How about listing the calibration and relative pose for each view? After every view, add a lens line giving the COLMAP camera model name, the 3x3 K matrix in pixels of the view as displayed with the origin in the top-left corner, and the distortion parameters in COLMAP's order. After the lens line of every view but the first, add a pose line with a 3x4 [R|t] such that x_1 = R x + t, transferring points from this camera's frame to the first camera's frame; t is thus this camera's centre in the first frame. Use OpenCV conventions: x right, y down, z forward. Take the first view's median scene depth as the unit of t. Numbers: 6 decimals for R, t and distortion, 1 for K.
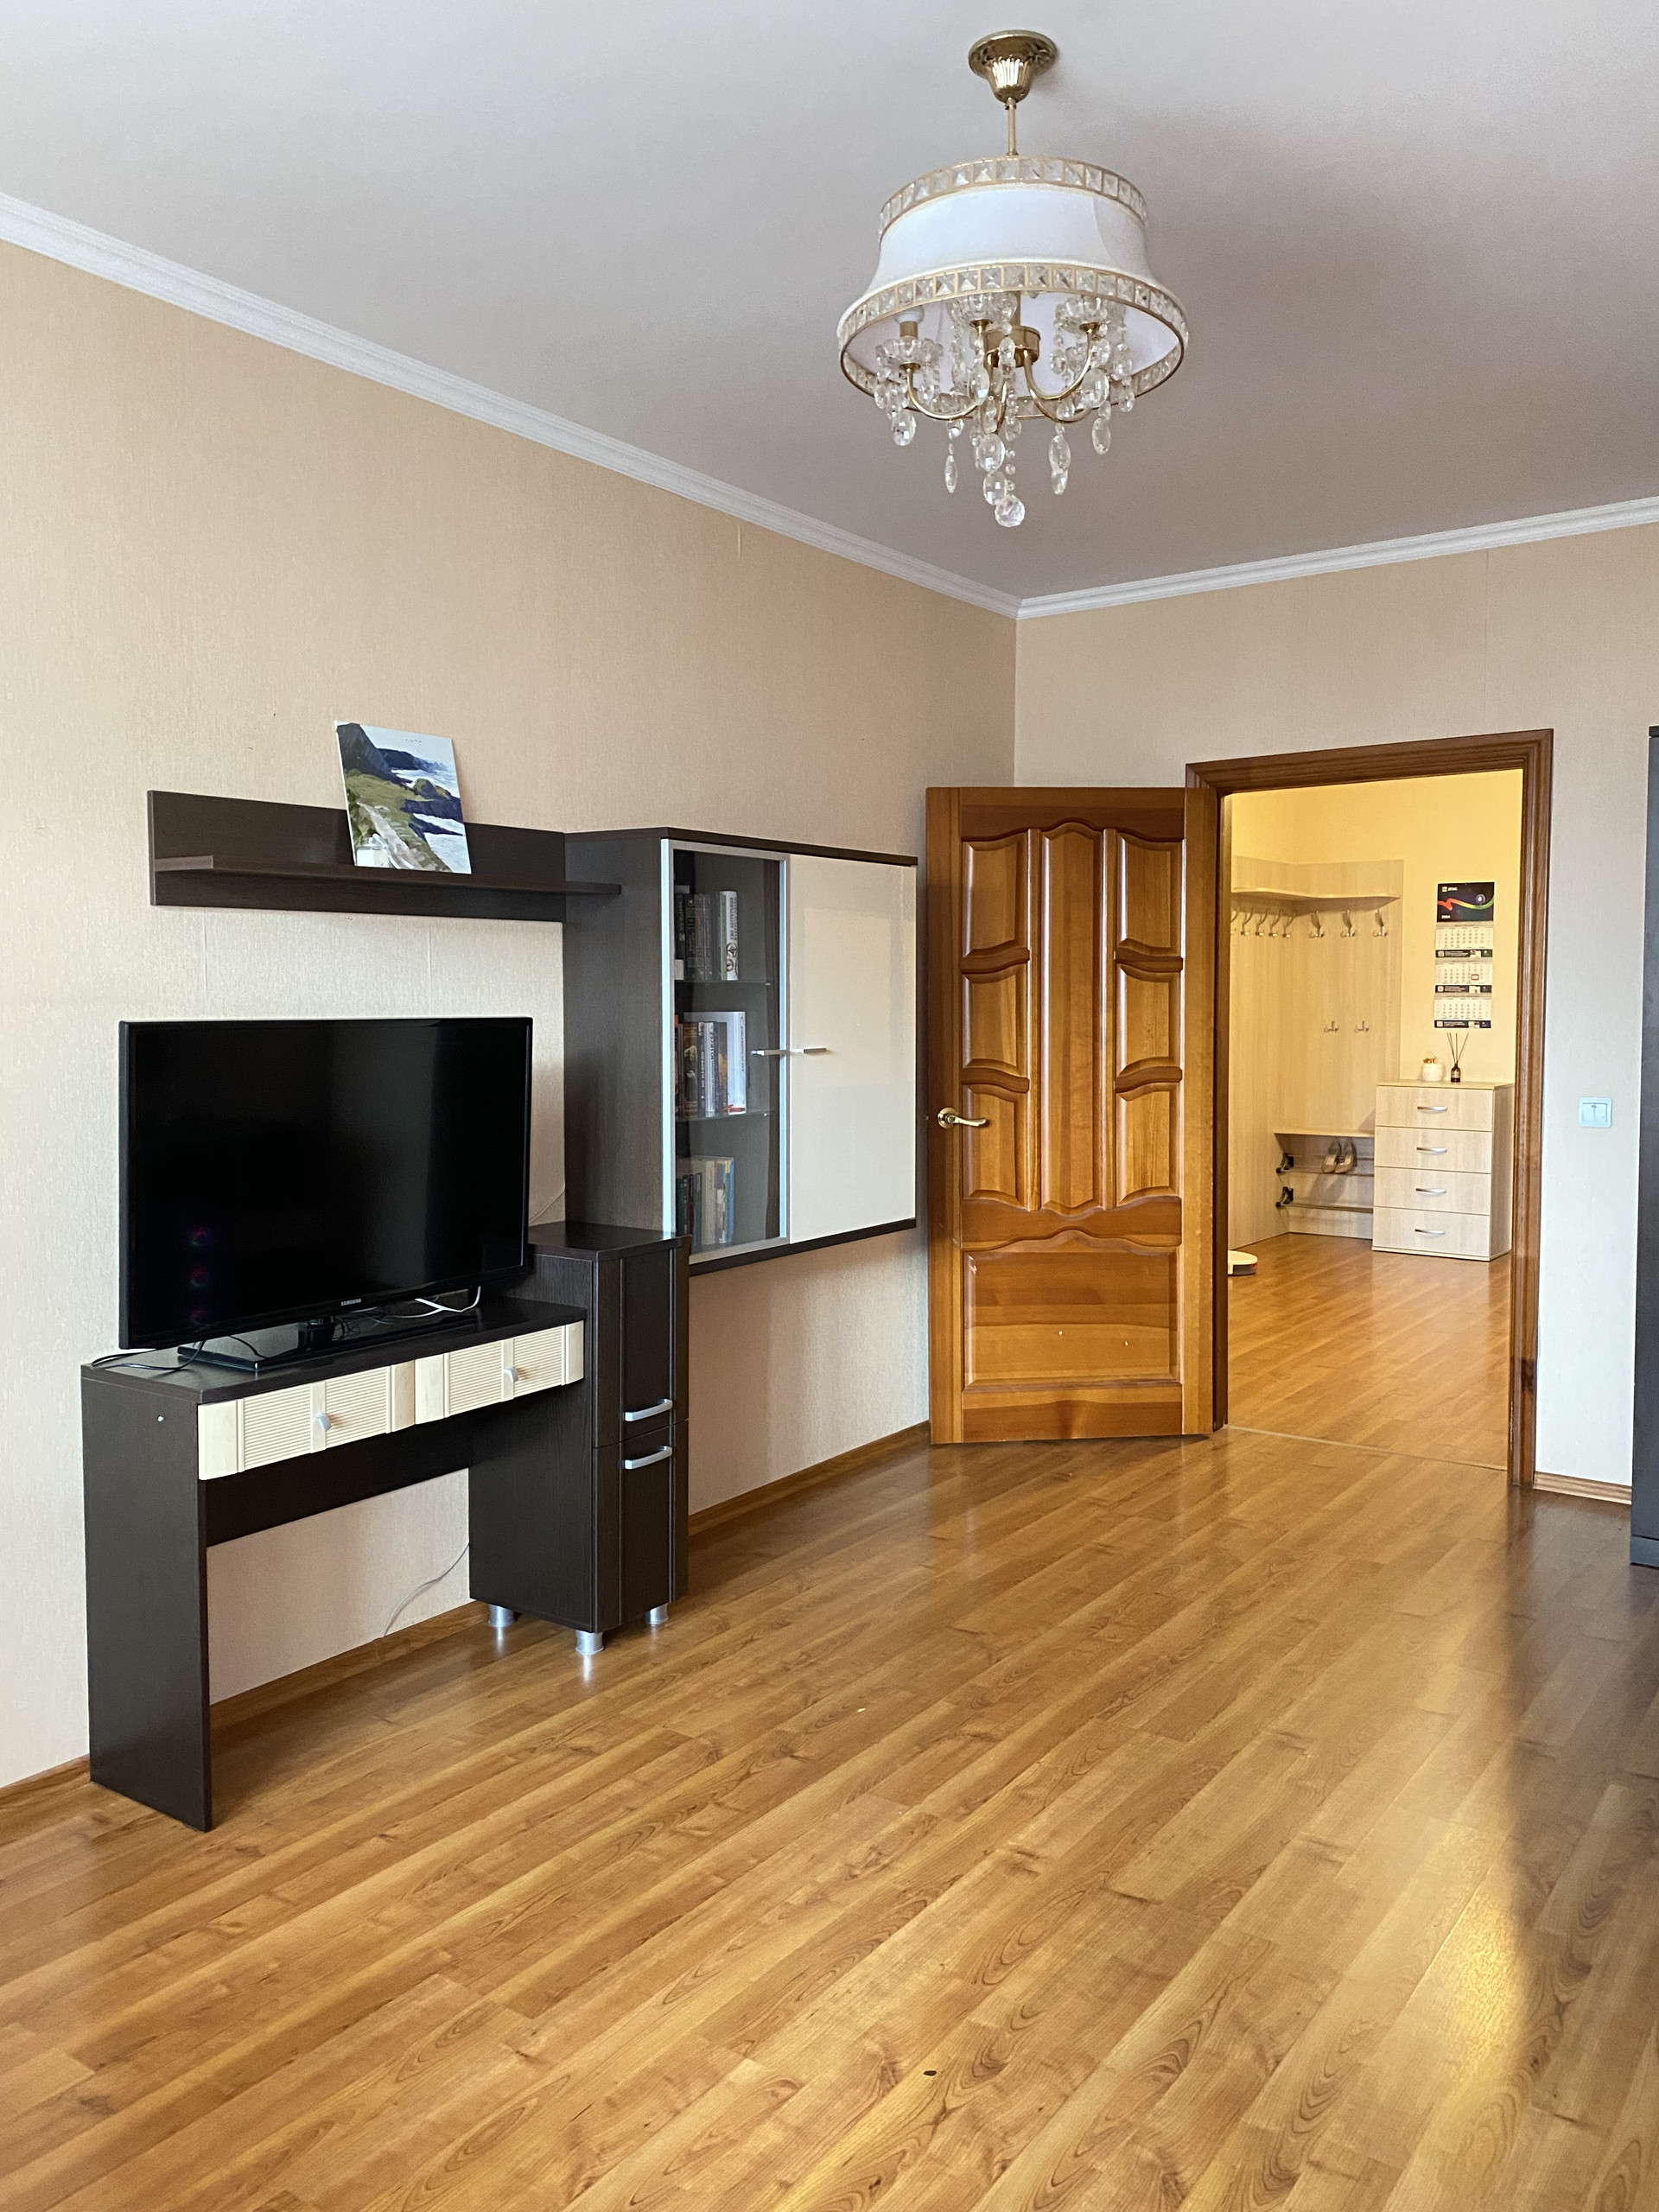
lens RADIAL K [[1691.8, 0, 834.9], [0, 1691.8, 1097.4], [0, 0, 1]] dist [0.053113, -0.053089]
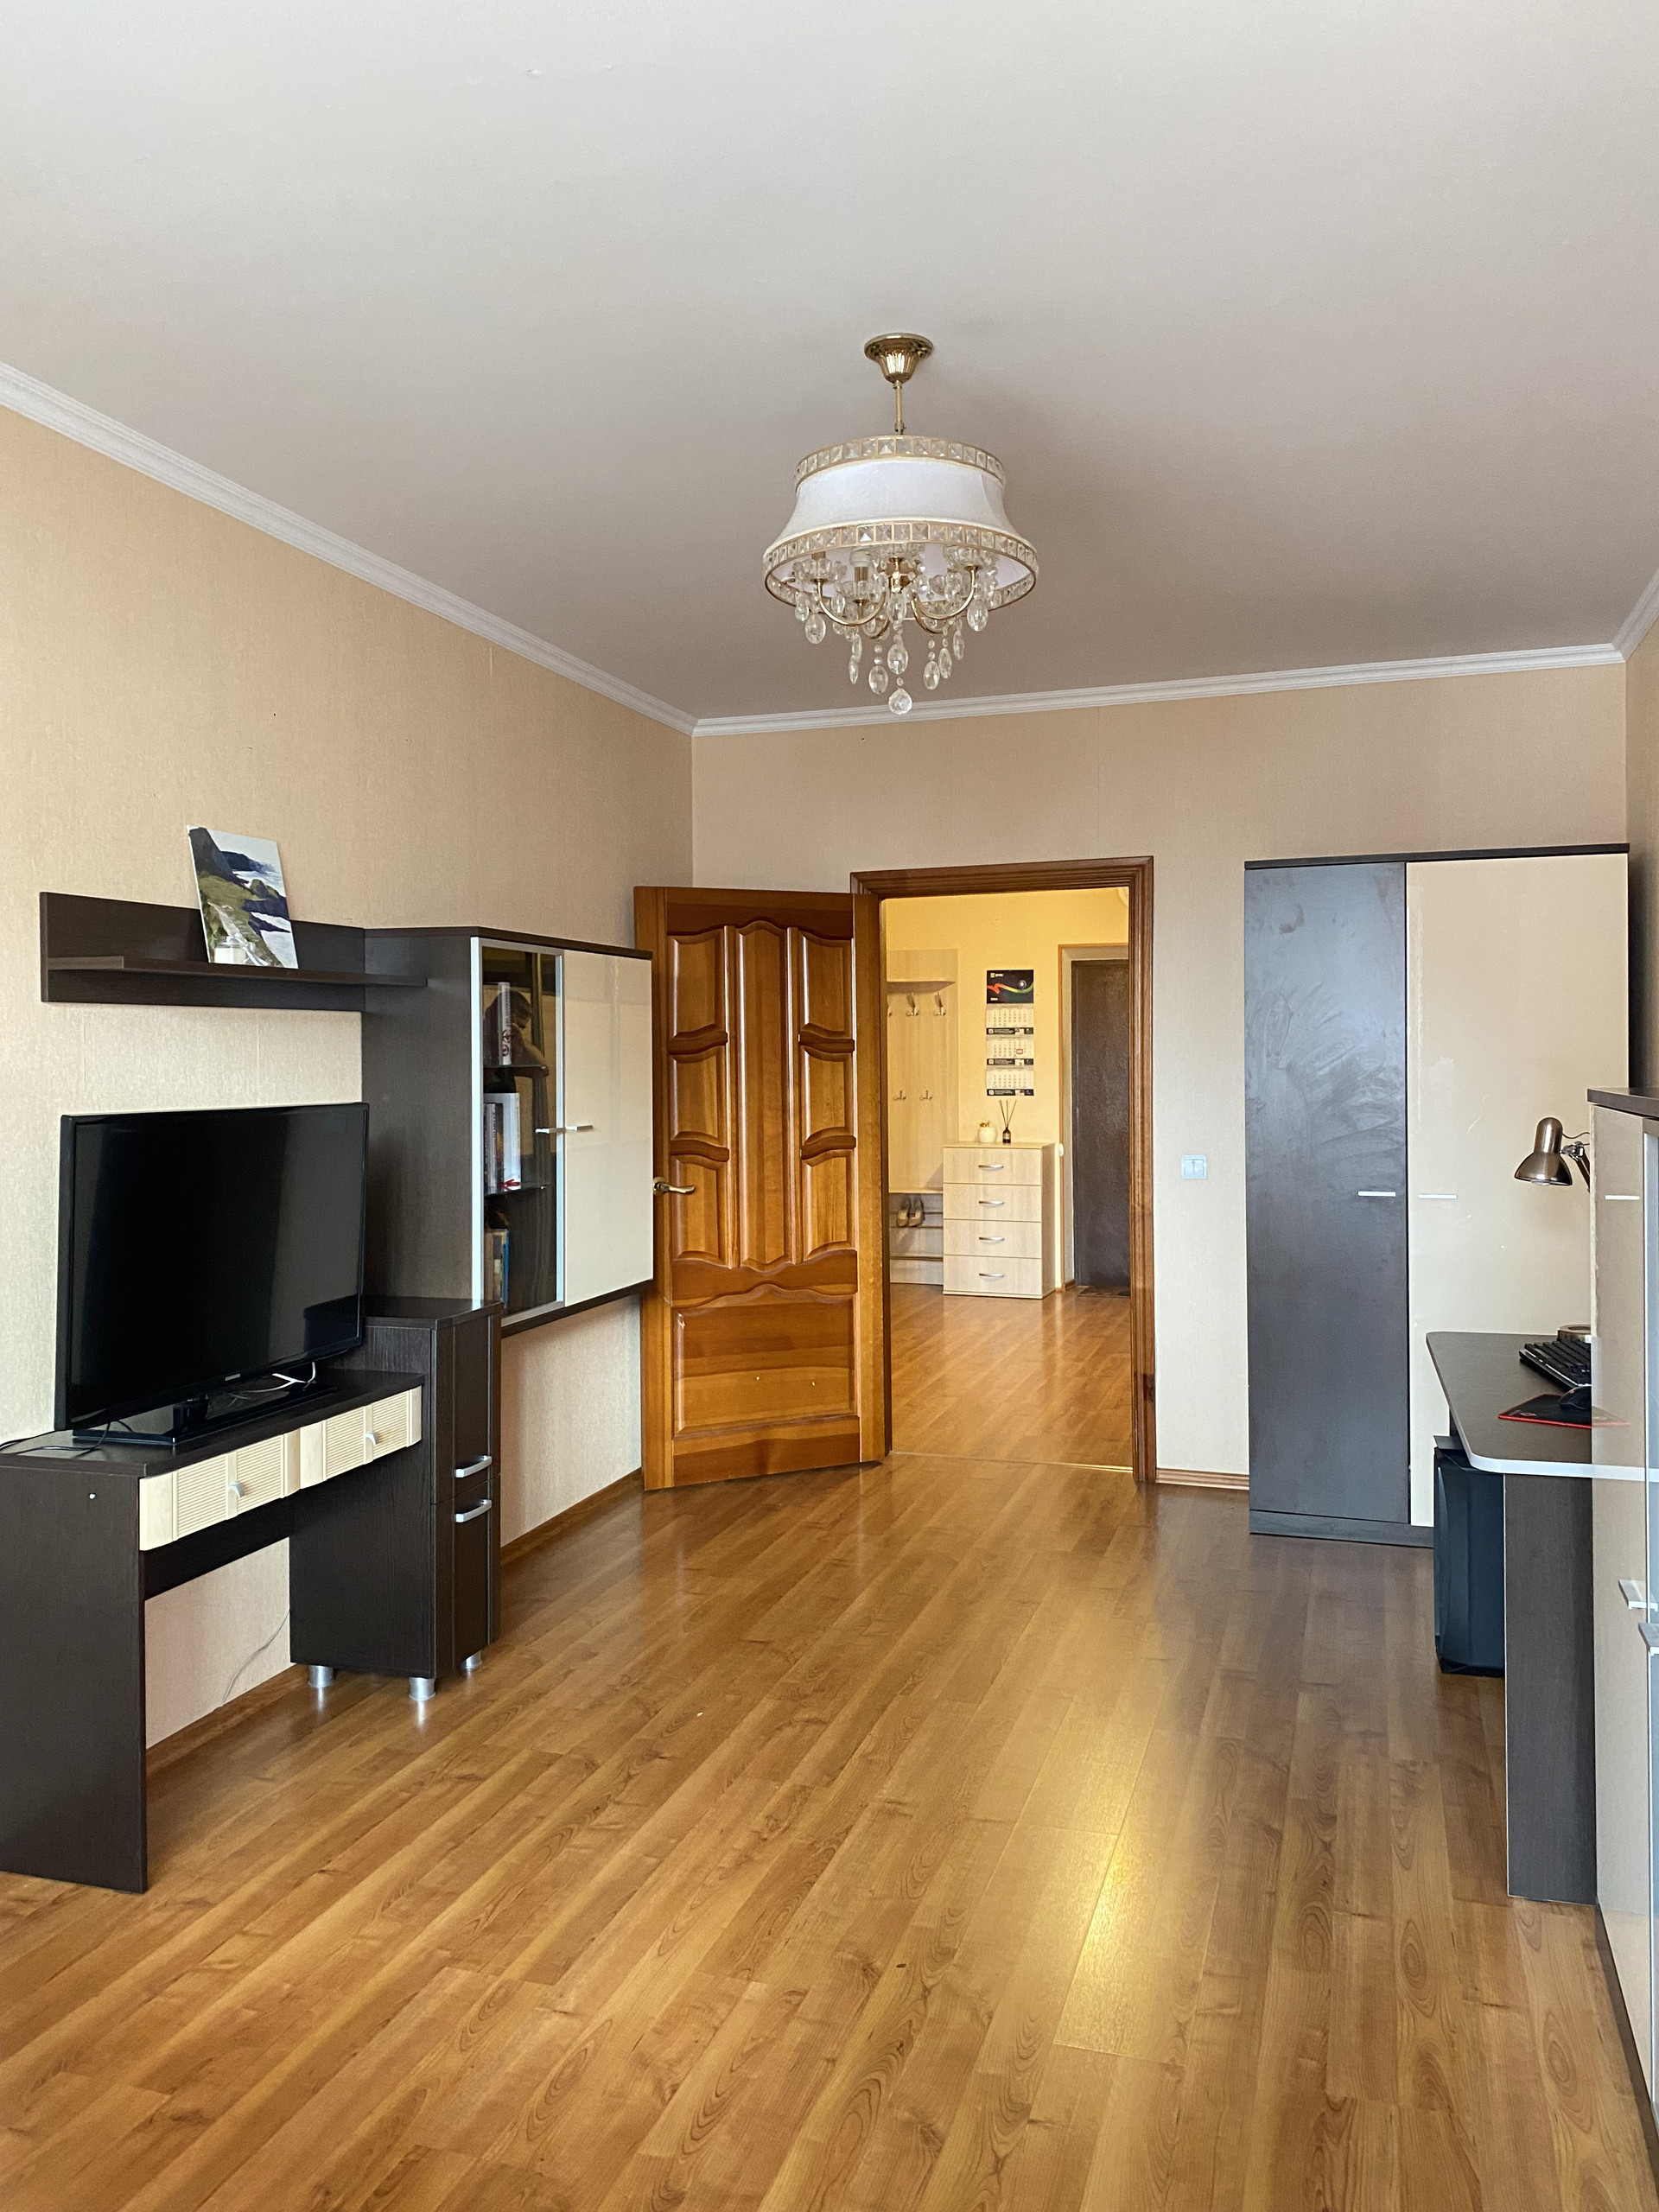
lens RADIAL K [[1691.8, 0, 834.9], [0, 1691.8, 1097.4], [0, 0, 1]] dist [0.053113, -0.053089]
pose [[0.952447, -0.011220, 0.304499, -0.212308], [0.022979, 0.999121, -0.035062, -0.006241], [-0.303838, 0.040392, 0.951867, -0.105810]]
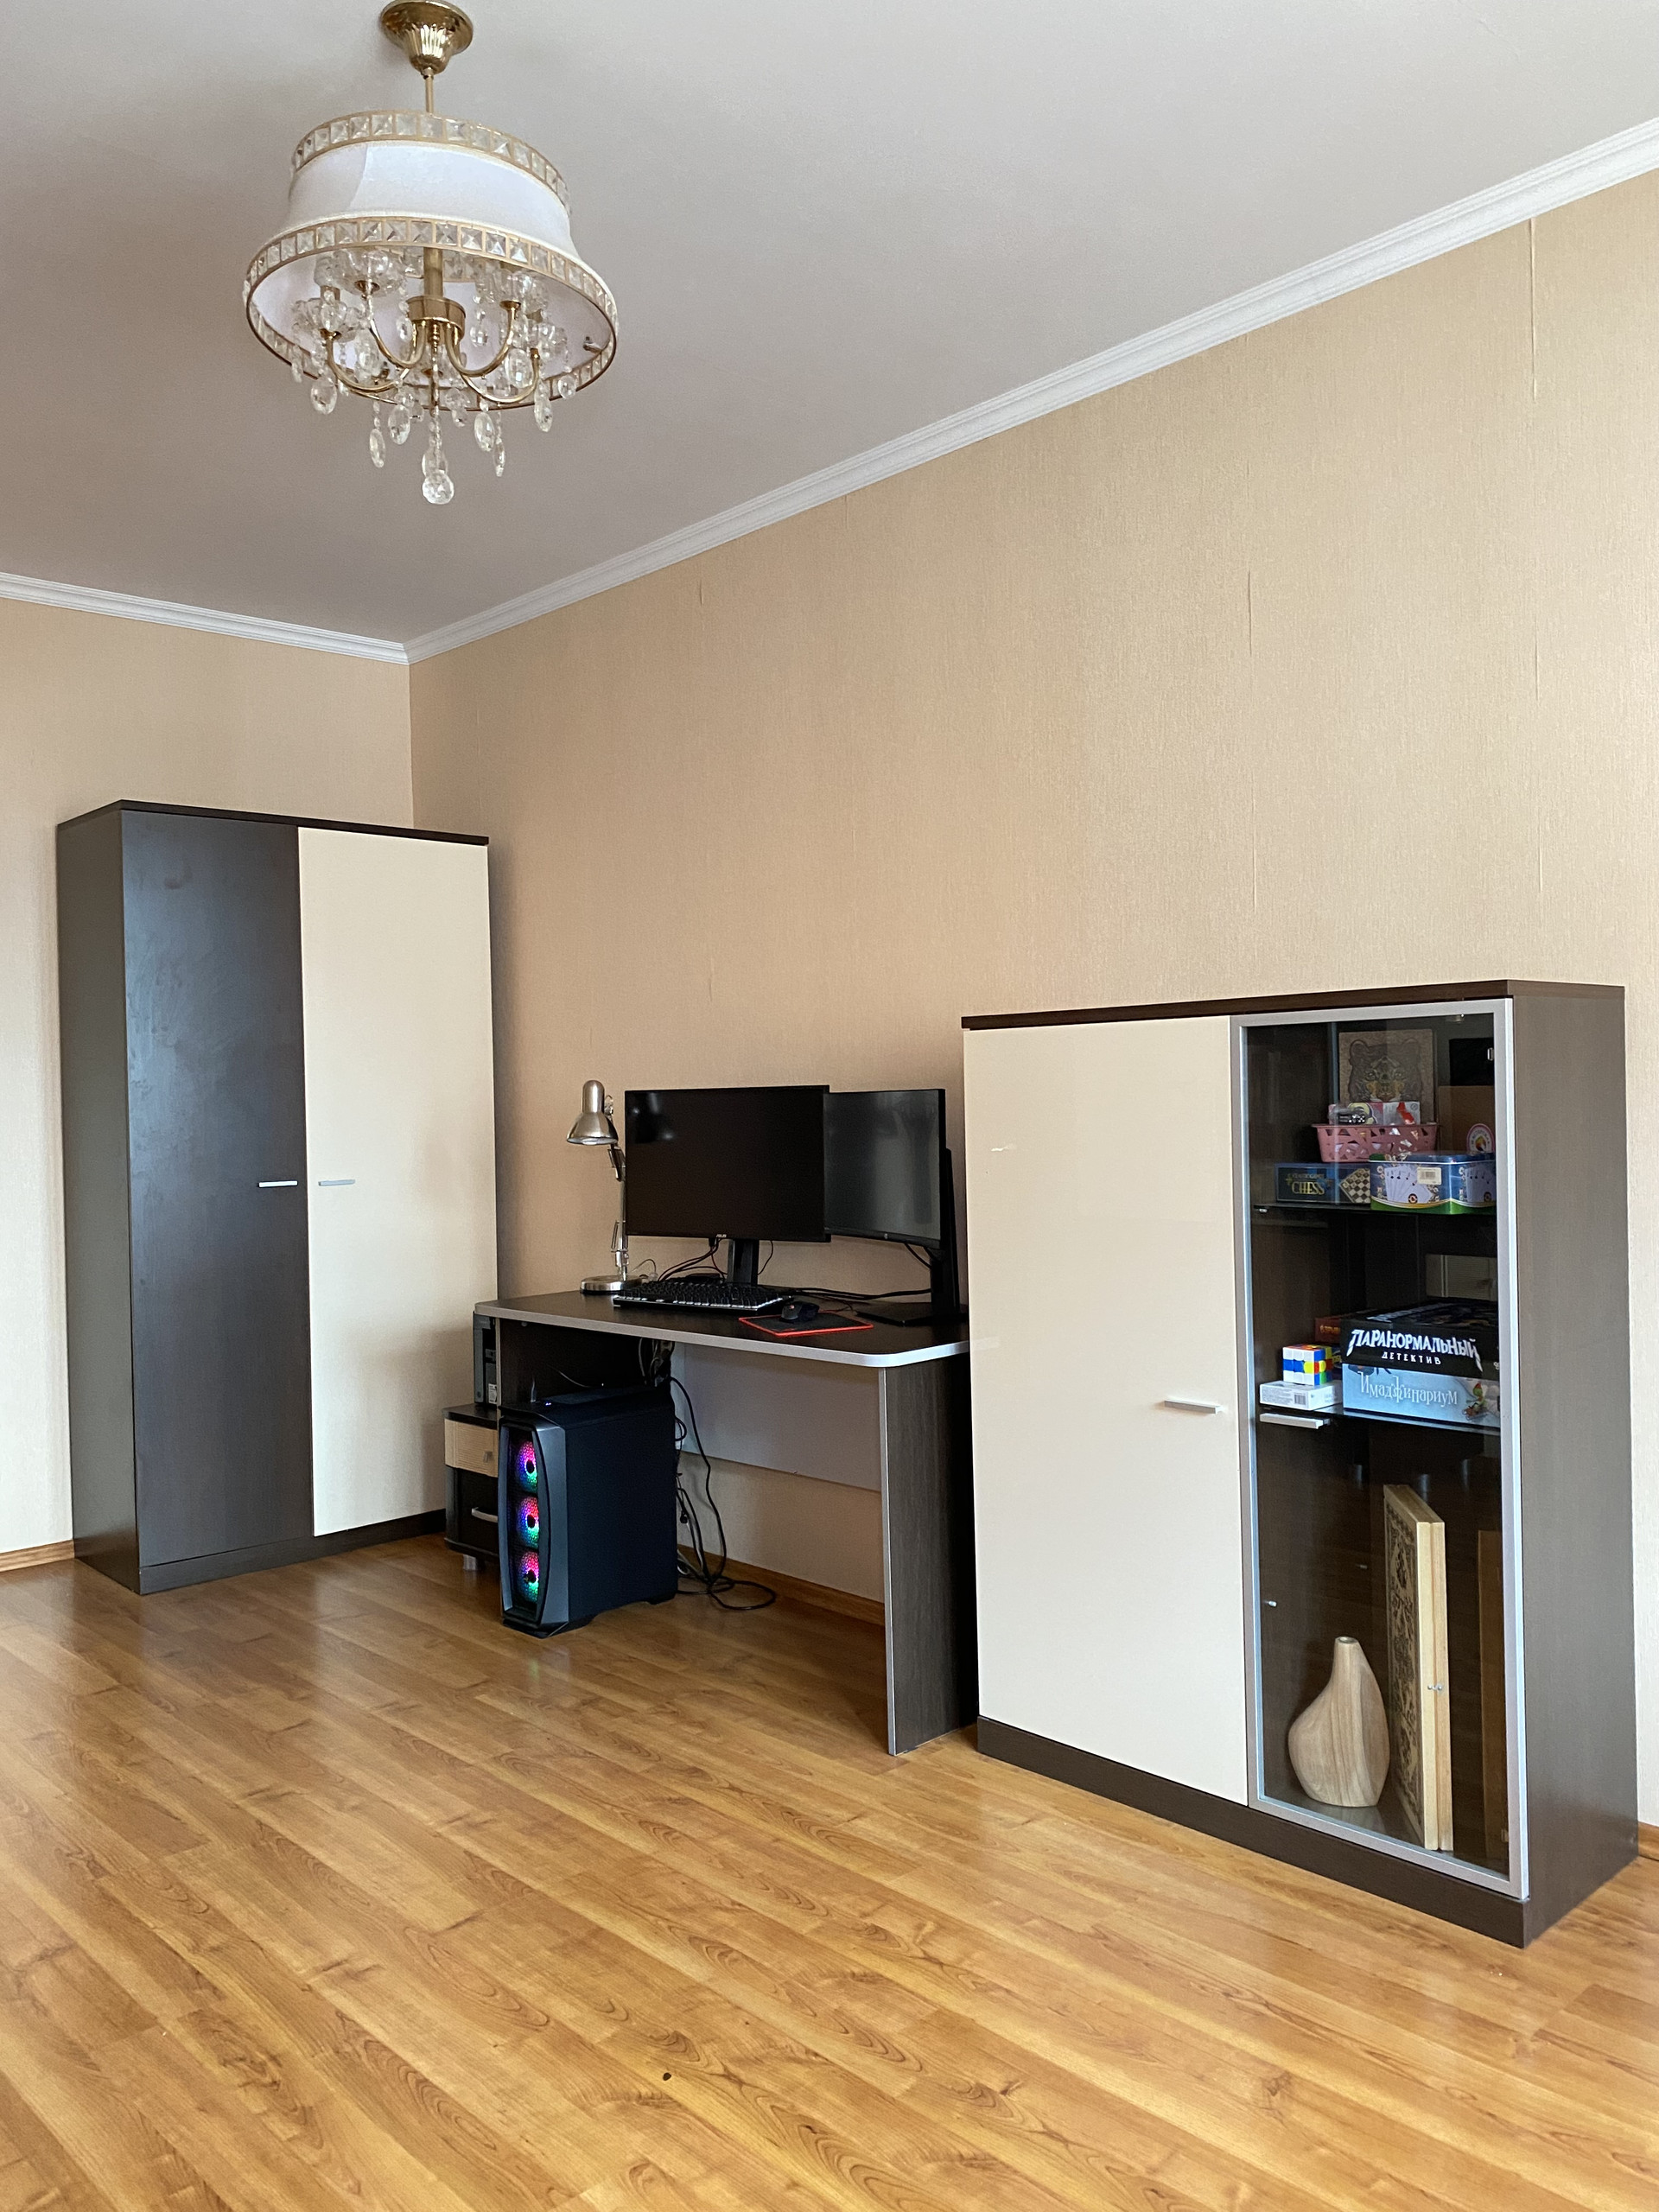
lens RADIAL K [[1698.1, 0, 842.1], [0, 1698.1, 1107.0], [0, 0, 1]] dist [0.045403, -0.049979]
pose [[0.188929, -0.002386, 0.981988, -0.523020], [0.077644, 0.996903, -0.012516, 0.025868], [-0.978916, 0.078610, 0.188529, 0.403863]]
